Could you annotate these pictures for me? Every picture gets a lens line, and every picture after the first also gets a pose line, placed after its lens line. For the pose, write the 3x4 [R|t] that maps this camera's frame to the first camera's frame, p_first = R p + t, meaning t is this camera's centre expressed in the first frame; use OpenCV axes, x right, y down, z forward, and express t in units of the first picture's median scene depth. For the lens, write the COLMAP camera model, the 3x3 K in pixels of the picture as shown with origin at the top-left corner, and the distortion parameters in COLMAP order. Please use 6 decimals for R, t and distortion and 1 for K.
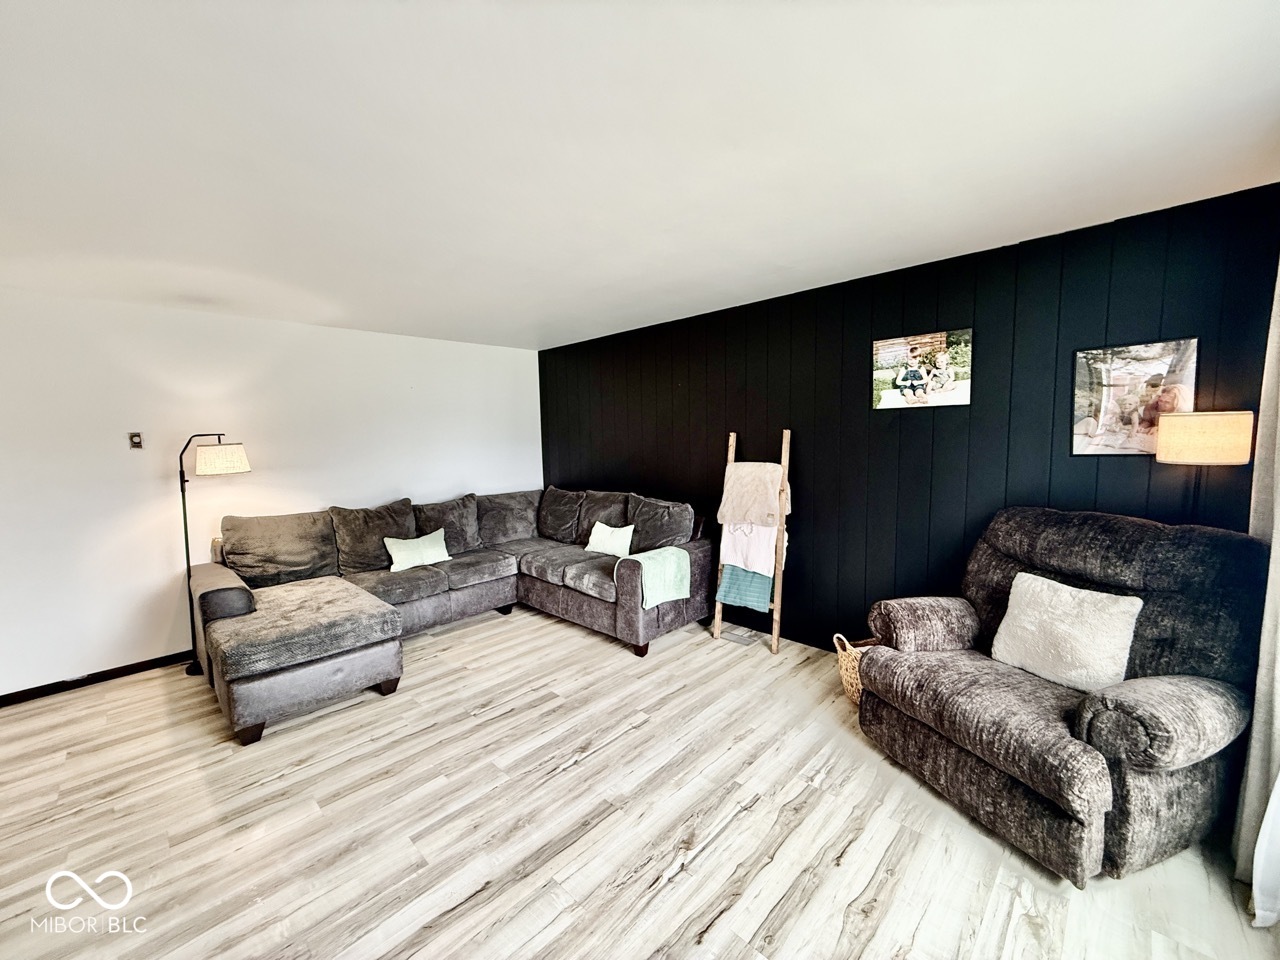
lens RADIAL K [[506.8, 0, 636.3], [0, 506.8, 481.0], [0, 0, 1]] dist [-0.000495, -0.000162]
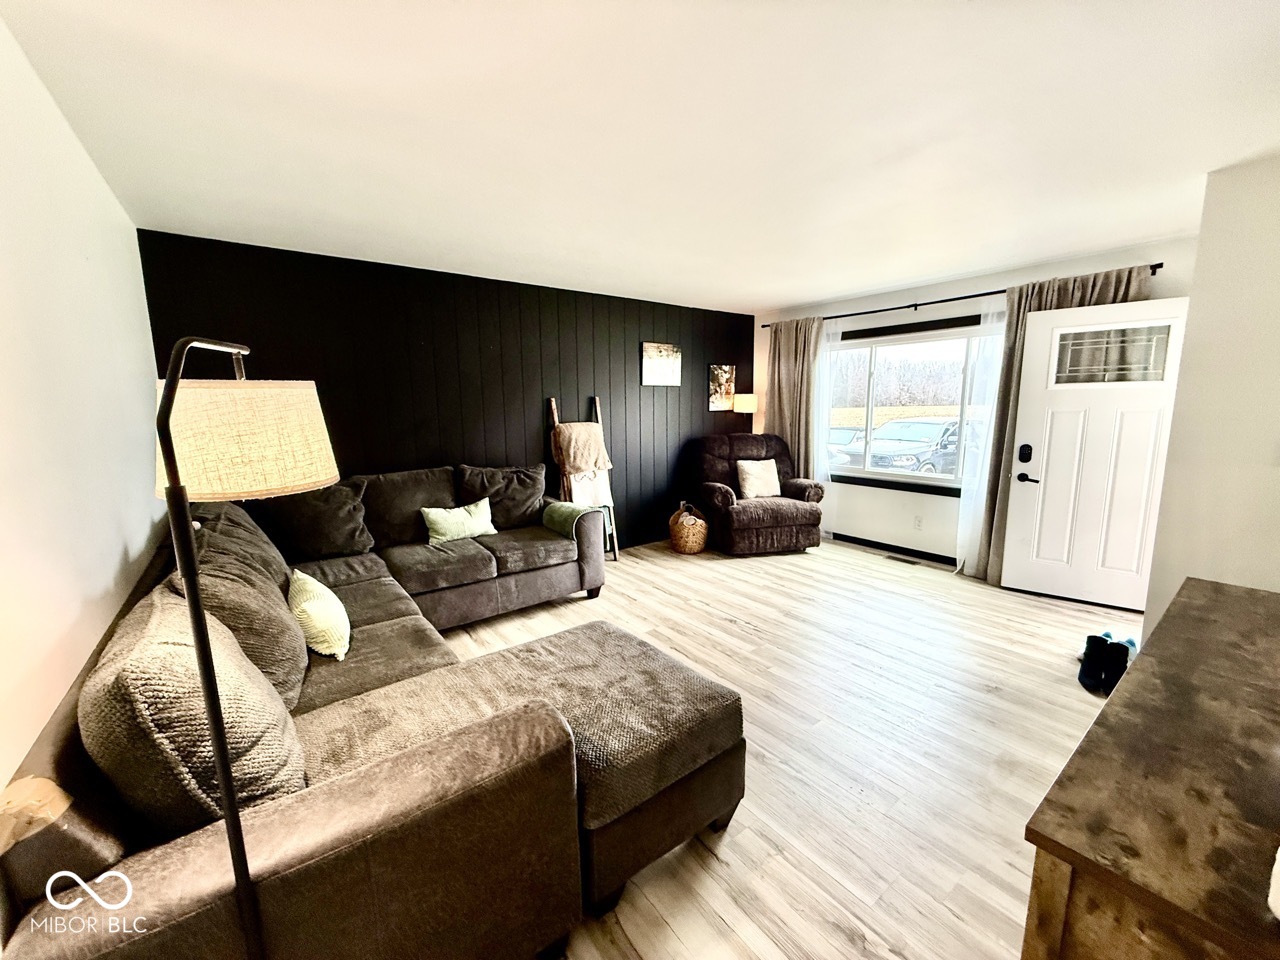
lens RADIAL K [[506.8, 0, 636.3], [0, 506.8, 481.0], [0, 0, 1]] dist [-0.000495, -0.000162]
pose [[0.147307, -0.130775, 0.980407, -1.459704], [0.094852, 0.988520, 0.117606, -0.042315], [-0.984532, 0.075669, 0.158020, 1.007255]]
